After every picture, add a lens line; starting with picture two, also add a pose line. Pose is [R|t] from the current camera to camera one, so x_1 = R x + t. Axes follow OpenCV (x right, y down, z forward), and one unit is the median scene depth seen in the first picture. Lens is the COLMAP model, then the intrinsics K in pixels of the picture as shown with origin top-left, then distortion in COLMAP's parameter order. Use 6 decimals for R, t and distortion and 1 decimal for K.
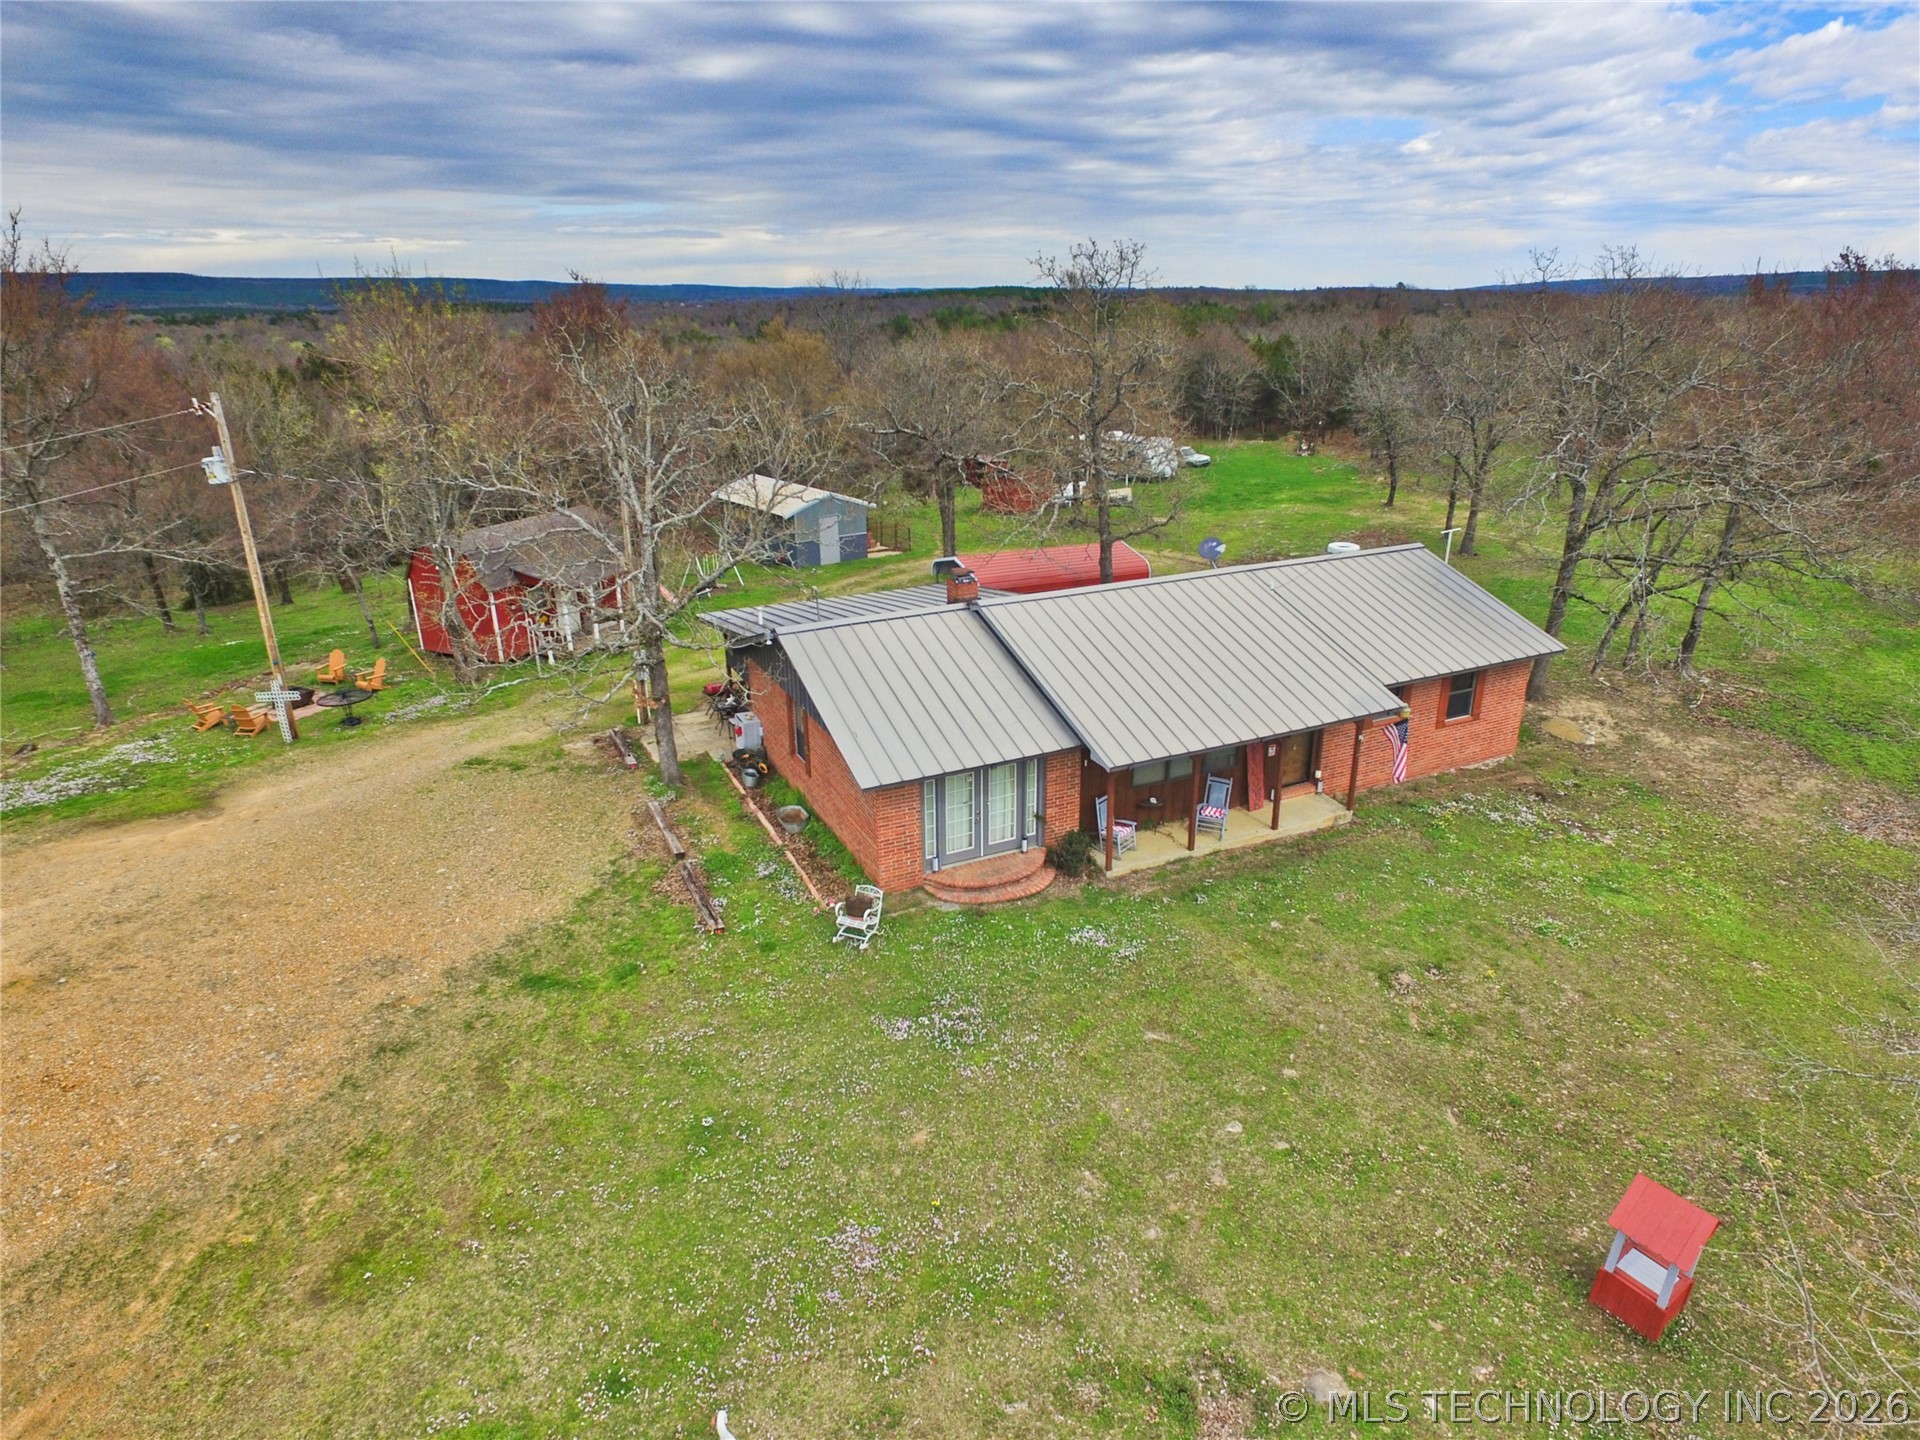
lens RADIAL K [[1123.7, 0, 957.8], [0, 1123.7, 725.7], [0, 0, 1]] dist [-0.000581, 0.003045]
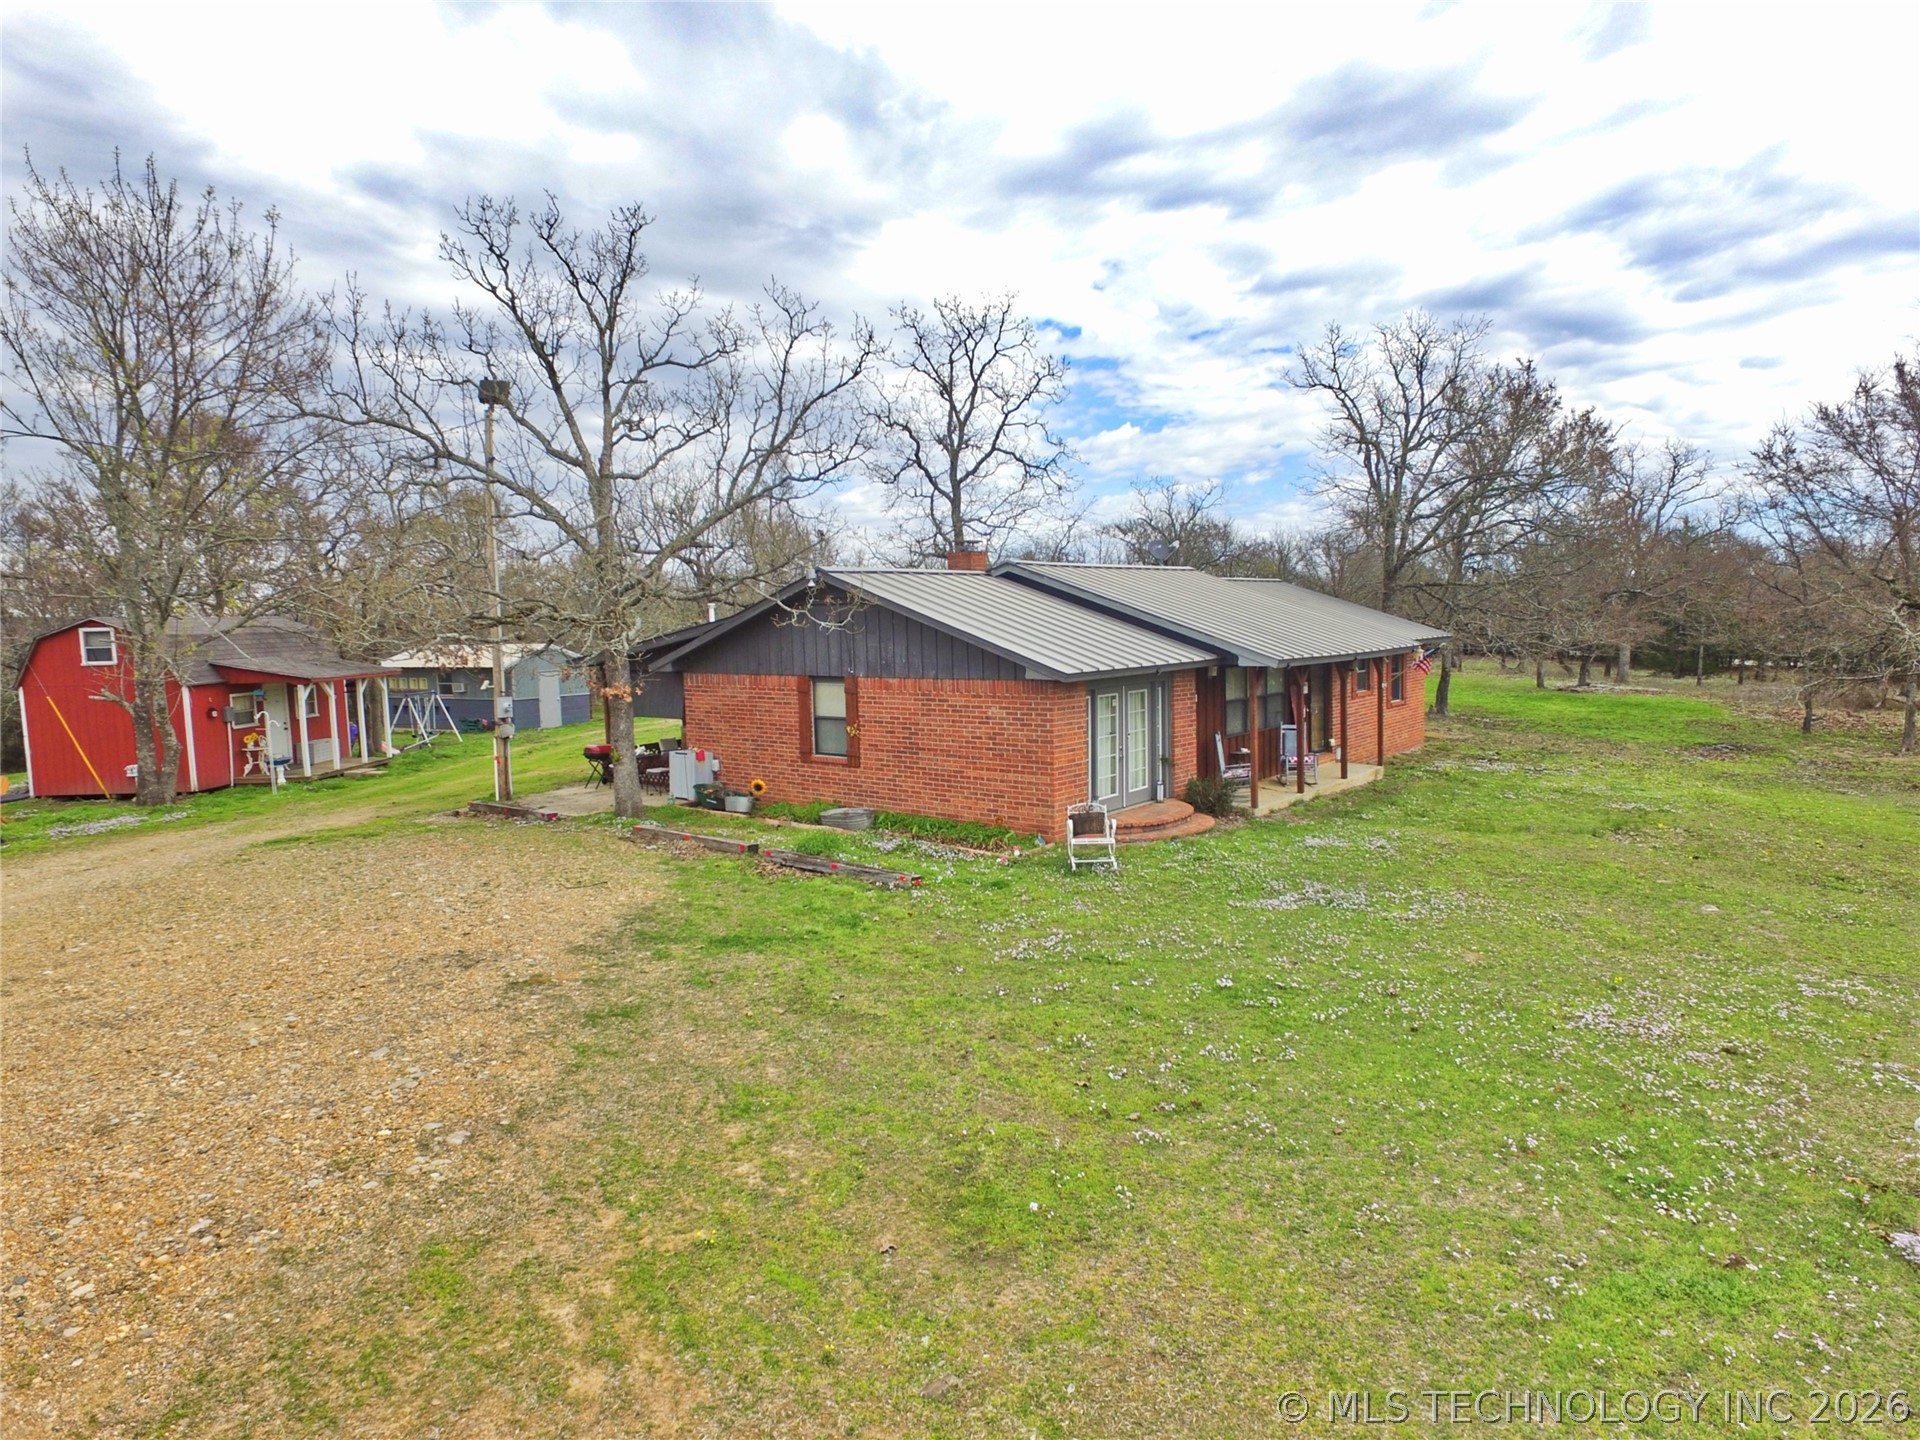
lens RADIAL K [[1127.5, 0, 958.7], [0, 1127.5, 753.0], [0, 0, 1]] dist [-0.000493, 0.021016]
pose [[0.903975, -0.060993, 0.423213, -0.511727], [0.164344, 0.963307, -0.212206, 0.275774], [-0.394741, 0.261381, 0.880829, 0.373896]]
